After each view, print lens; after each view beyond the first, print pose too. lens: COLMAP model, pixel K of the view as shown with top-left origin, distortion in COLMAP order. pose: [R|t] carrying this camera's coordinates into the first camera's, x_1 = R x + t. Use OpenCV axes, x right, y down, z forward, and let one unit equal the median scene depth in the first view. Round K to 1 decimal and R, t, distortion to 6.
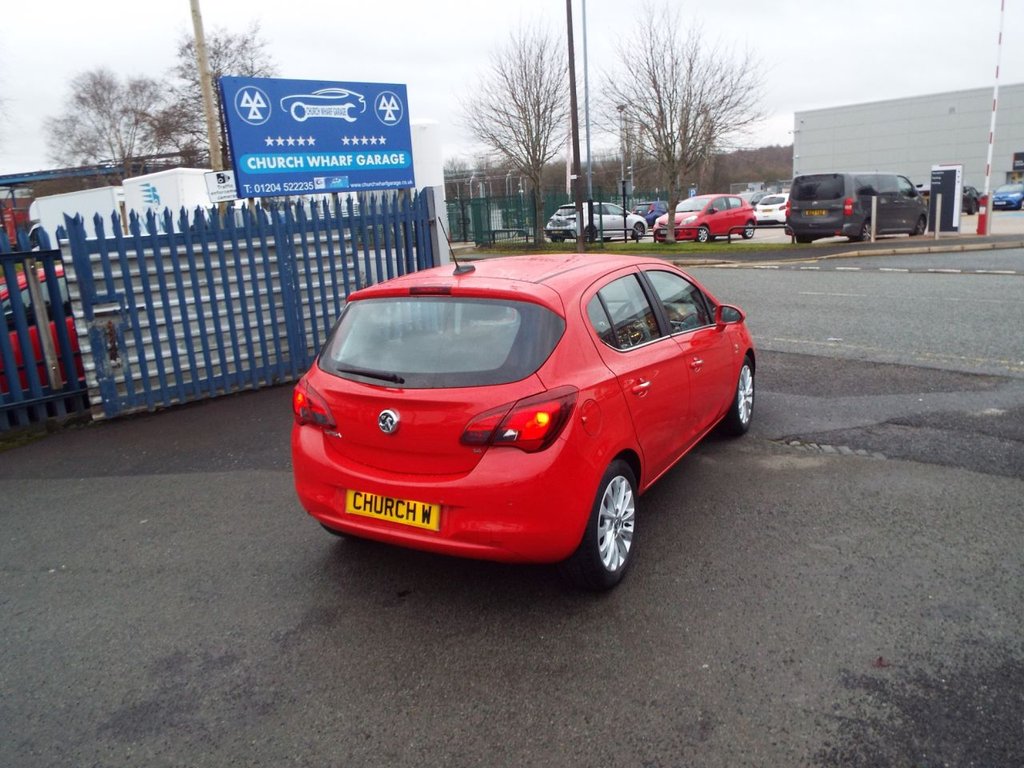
lens RADIAL K [[702.9, 0, 514.5], [0, 702.9, 387.6], [0, 0, 1]] dist [-0.018449, 0.002100]
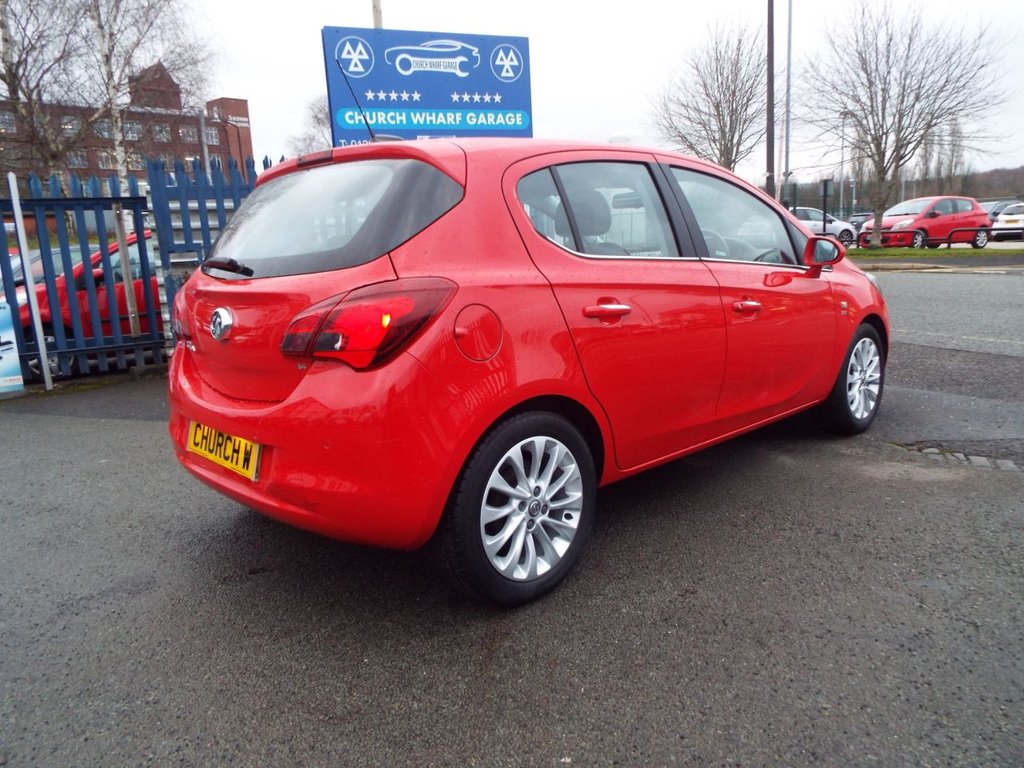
lens RADIAL K [[710.4, 0, 524.3], [0, 710.4, 381.4], [0, 0, 1]] dist [-0.019385, -0.000001]
pose [[0.962964, 0.070506, -0.260248, 0.125618], [-0.079317, 0.996573, -0.023497, 0.038920], [0.257699, 0.043269, 0.965256, 0.149370]]
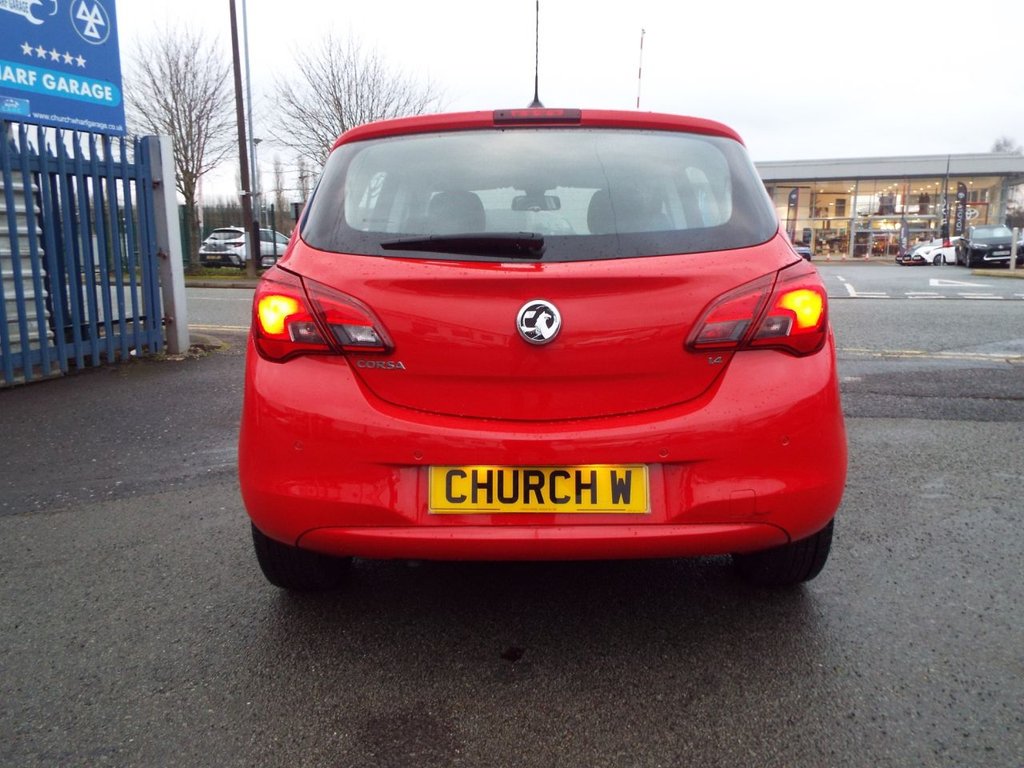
lens RADIAL K [[722.8, 0, 509.2], [0, 722.8, 385.5], [0, 0, 1]] dist [-0.015394, -0.008237]
pose [[0.878147, -0.029652, 0.477470, -0.182632], [0.065683, 0.996098, -0.058942, 0.050276], [-0.473860, 0.083121, 0.876669, 0.211010]]
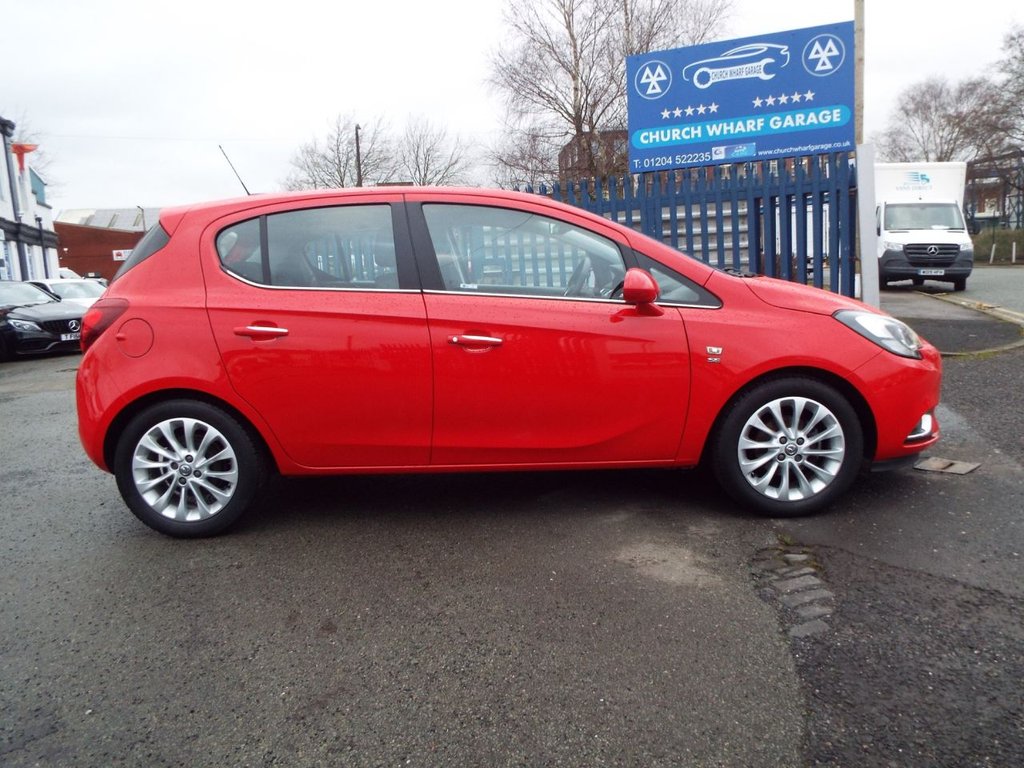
lens RADIAL K [[715.8, 0, 547.4], [0, 715.8, 379.1], [0, 0, 1]] dist [-0.008810, -0.000237]
pose [[0.517914, 0.169767, -0.838418, 0.468507], [-0.194568, 0.977799, 0.077800, -0.033288], [0.833012, 0.122836, 0.539447, 0.365695]]
